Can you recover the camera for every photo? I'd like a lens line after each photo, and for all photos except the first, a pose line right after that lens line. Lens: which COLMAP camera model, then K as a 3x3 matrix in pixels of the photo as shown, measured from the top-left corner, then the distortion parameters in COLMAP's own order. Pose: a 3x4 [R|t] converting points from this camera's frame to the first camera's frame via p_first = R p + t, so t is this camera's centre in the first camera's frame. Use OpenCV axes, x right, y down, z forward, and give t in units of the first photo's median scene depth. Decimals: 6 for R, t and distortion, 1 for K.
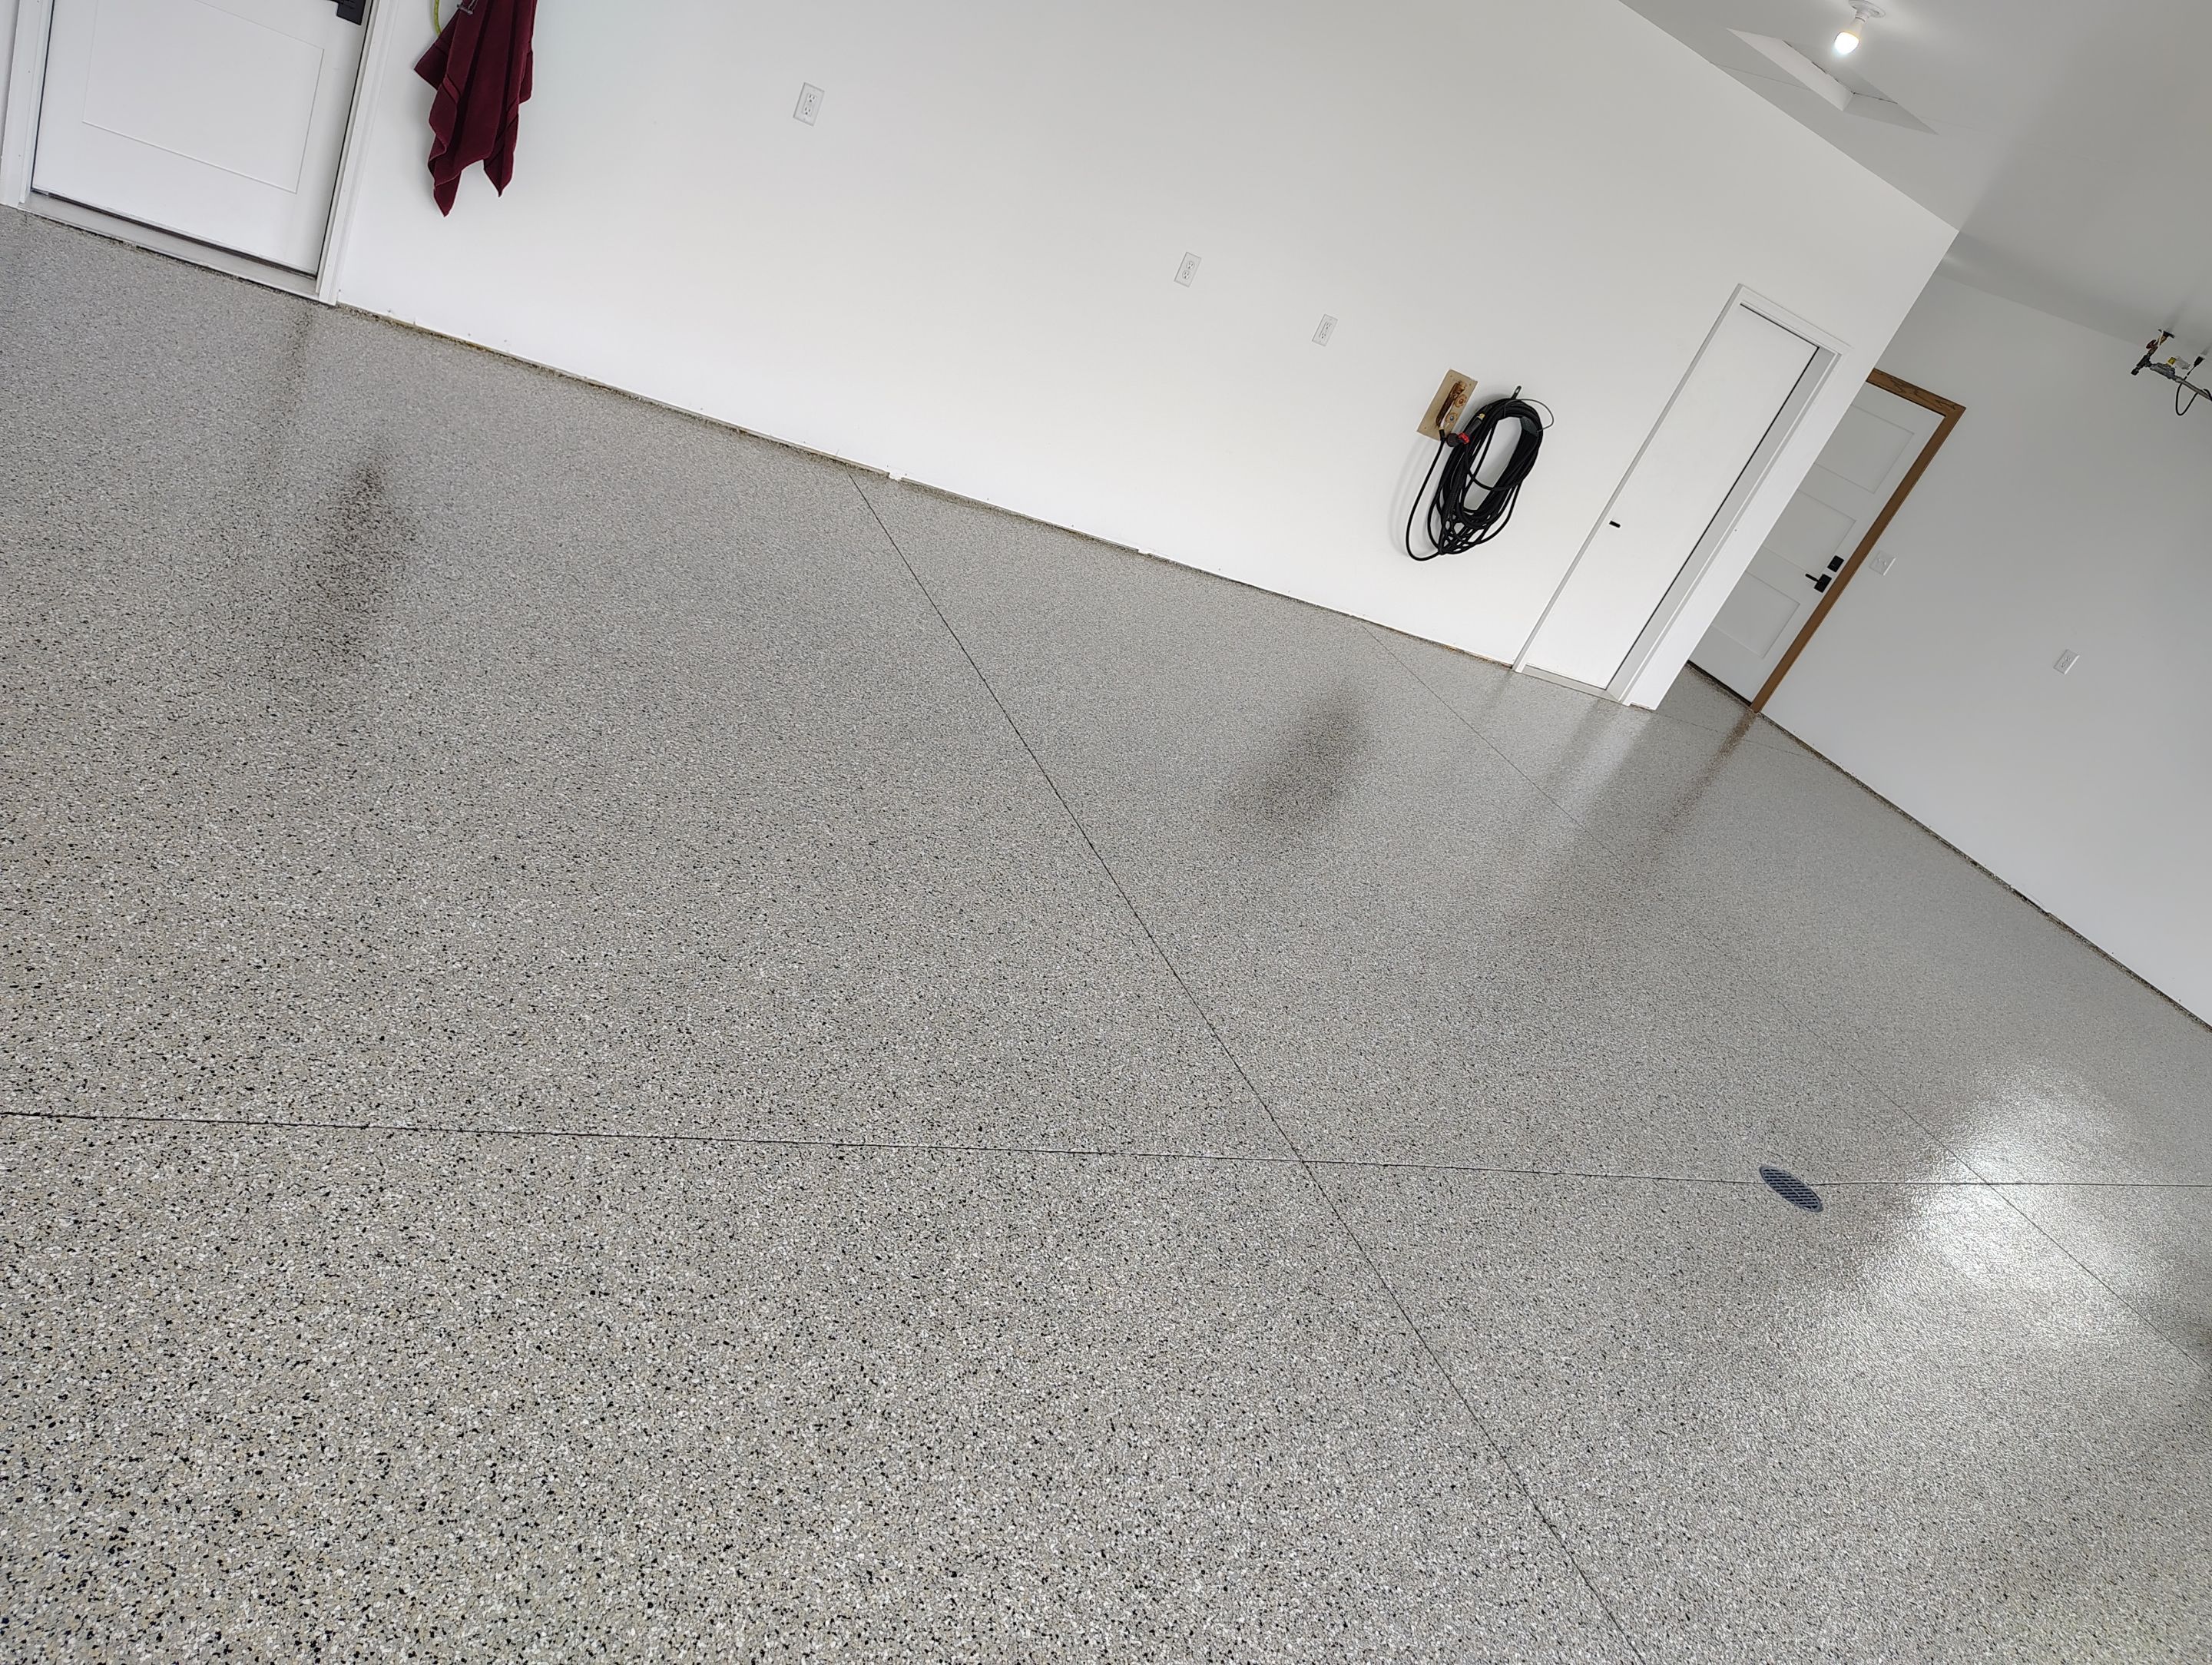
lens RADIAL K [[1512.5, 0, 1113.6], [0, 1512.5, 826.6], [0, 0, 1]] dist [0.036541, -0.037865]
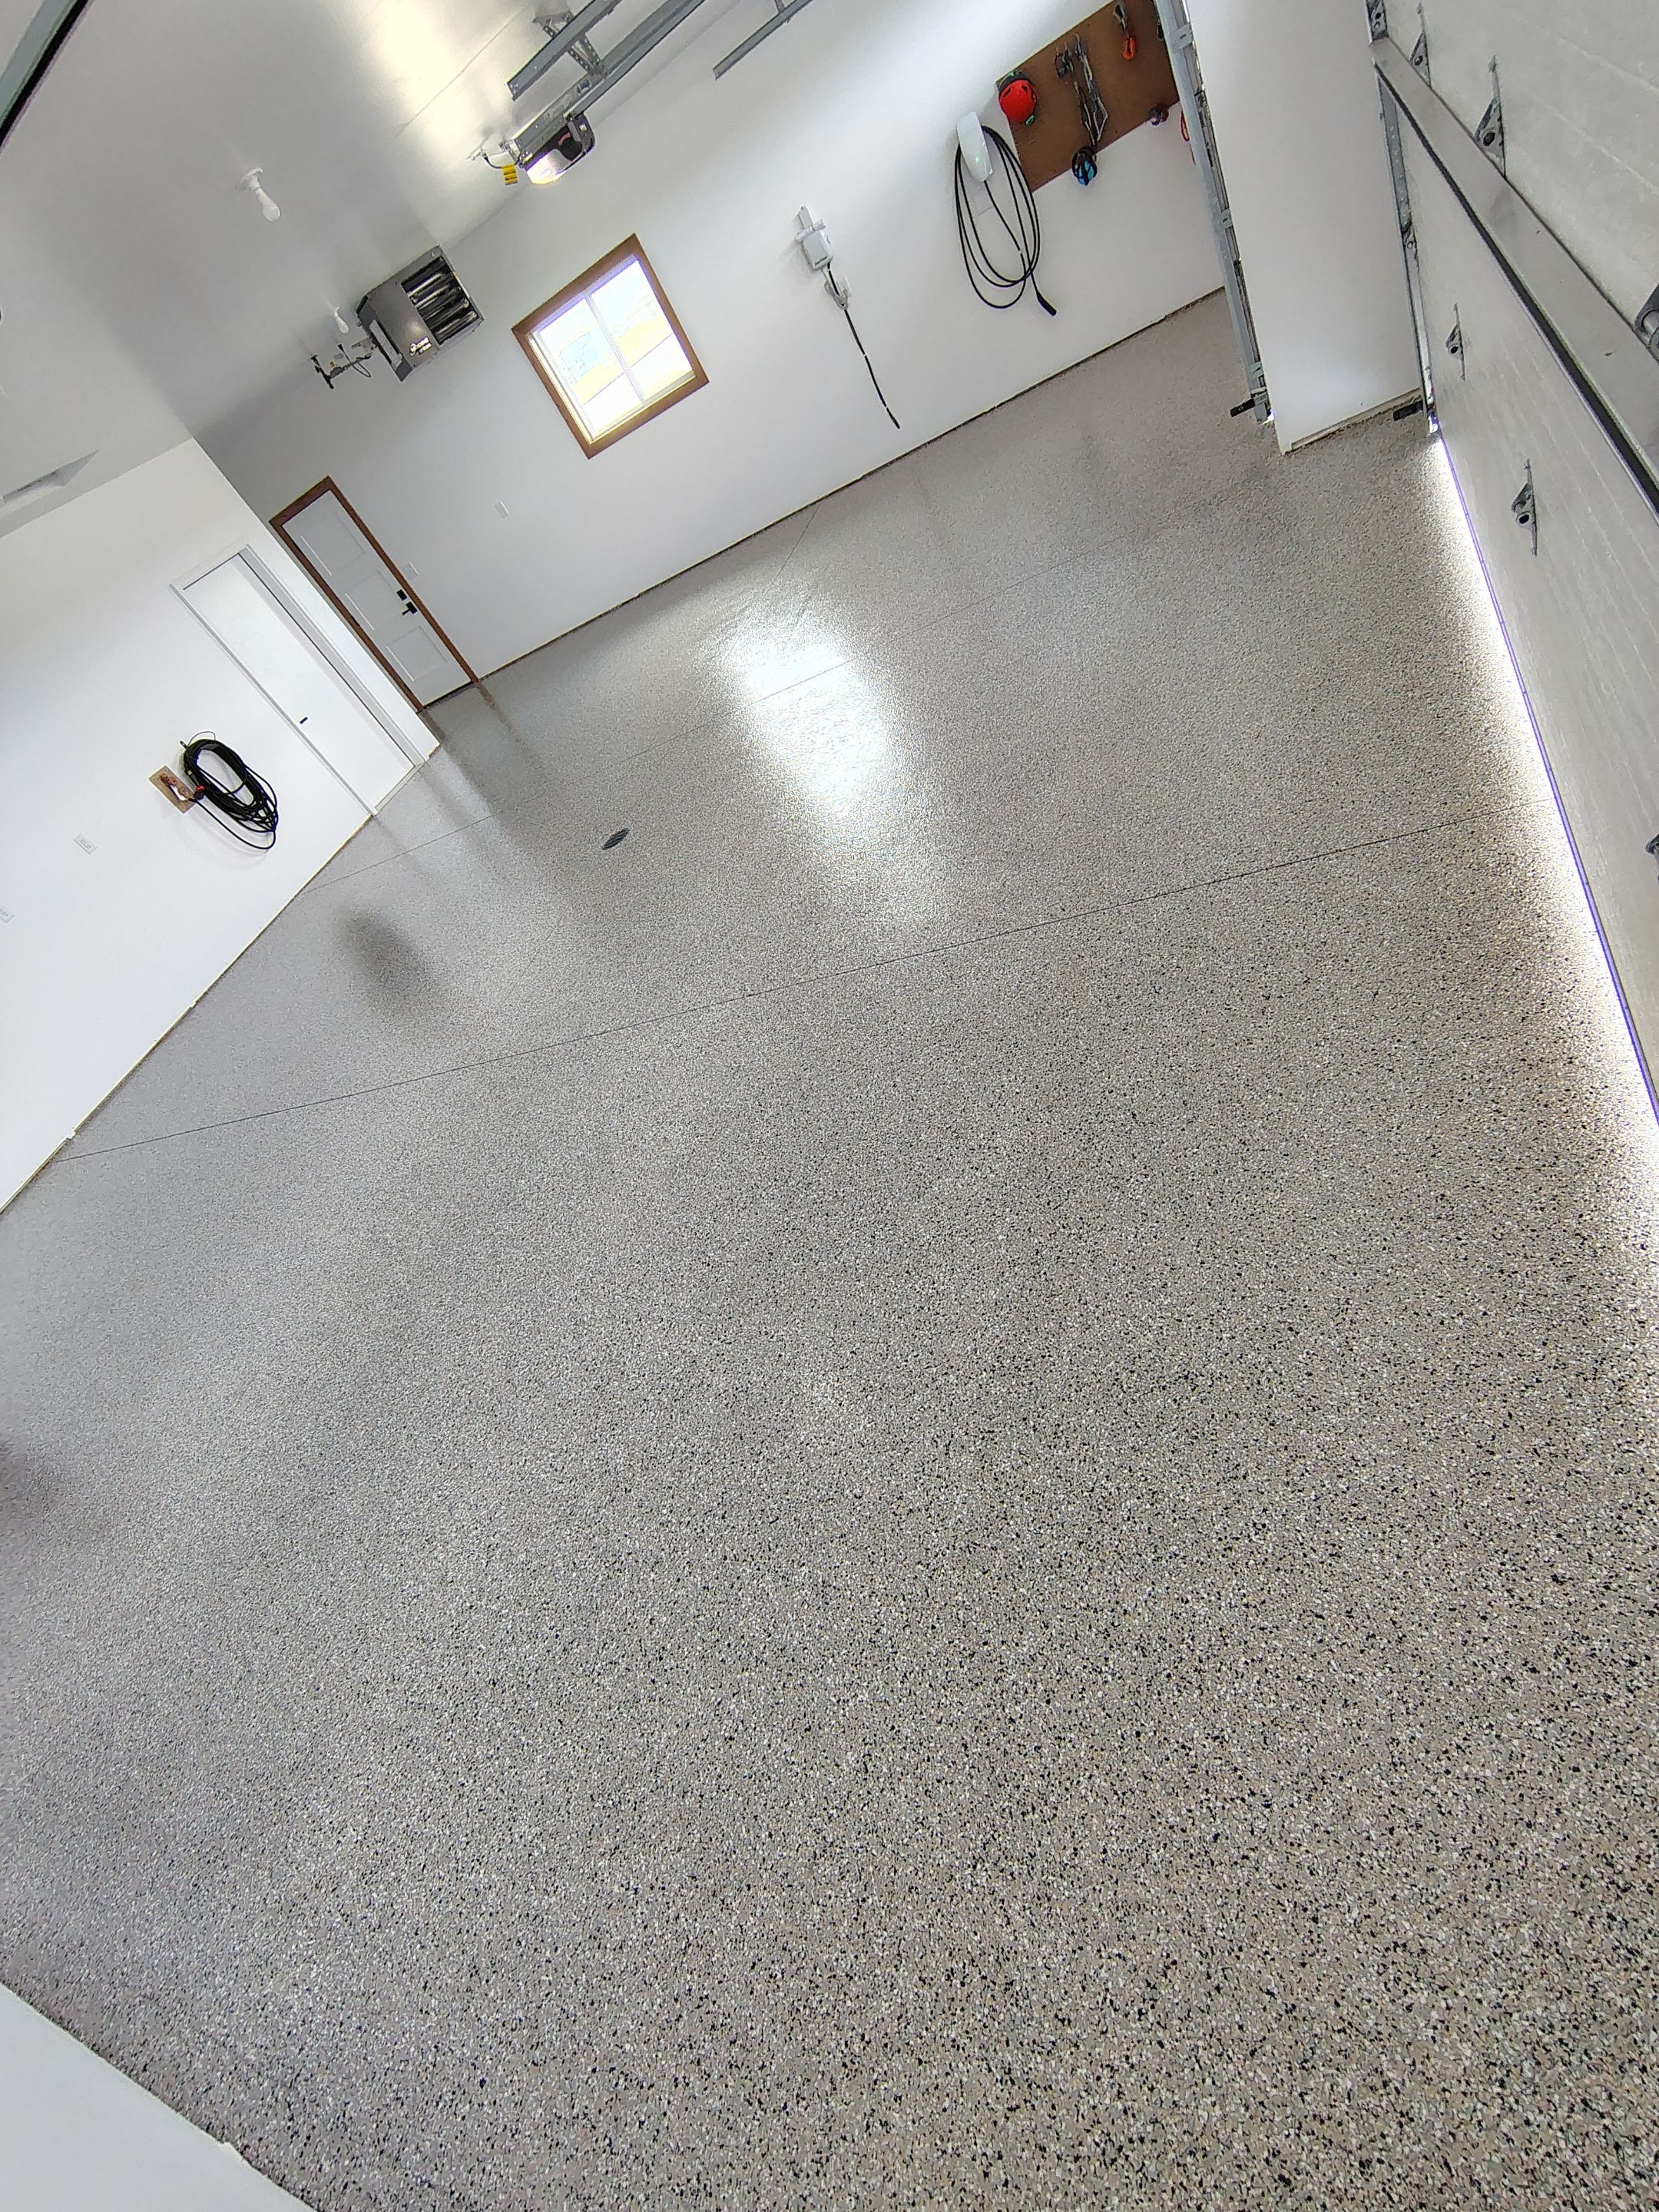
lens RADIAL K [[1027.0, 0, 815.4], [0, 1027.0, 1099.8], [0, 0, 1]] dist [-0.013778, 0.006236]
pose [[0.346106, -0.934492, 0.083276, 0.060683], [0.887634, 0.354906, 0.293509, 0.113781], [-0.303837, -0.027666, 0.952322, -0.213139]]
